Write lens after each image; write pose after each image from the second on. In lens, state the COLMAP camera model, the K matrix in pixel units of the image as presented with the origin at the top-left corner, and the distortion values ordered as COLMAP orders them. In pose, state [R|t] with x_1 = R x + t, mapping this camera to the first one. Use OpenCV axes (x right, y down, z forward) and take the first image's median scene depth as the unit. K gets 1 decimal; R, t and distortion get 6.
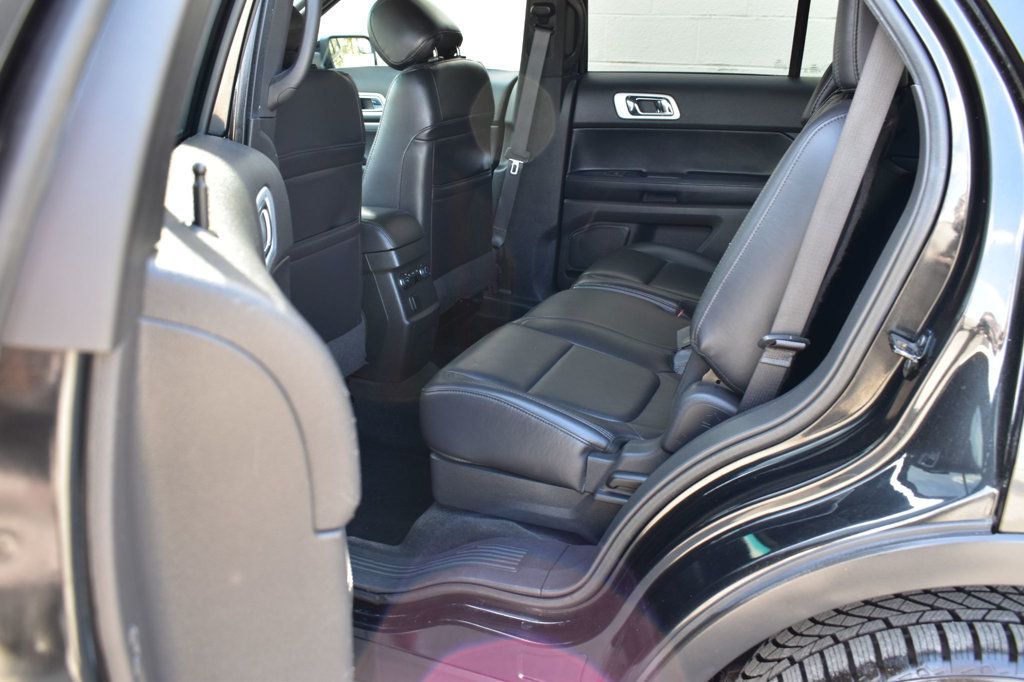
lens RADIAL K [[899.1, 0, 512.0], [0, 899.1, 341.0], [0, 0, 1]] dist [-0.104903, -0.003435]
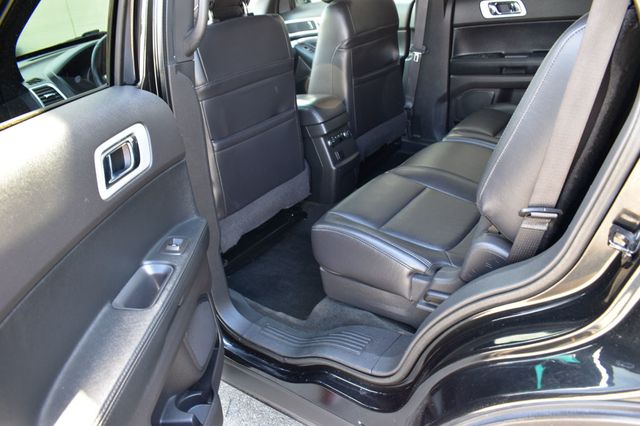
lens RADIAL K [[494.9, 0, 320.0], [0, 494.9, 213.0], [0, 0, 1]] dist [-0.092930, 0.000290]
pose [[0.954386, -0.001622, -0.298570, 0.137204], [0.043048, 0.990284, 0.132227, -0.065867], [0.295455, -0.139049, 0.945184, 0.166053]]
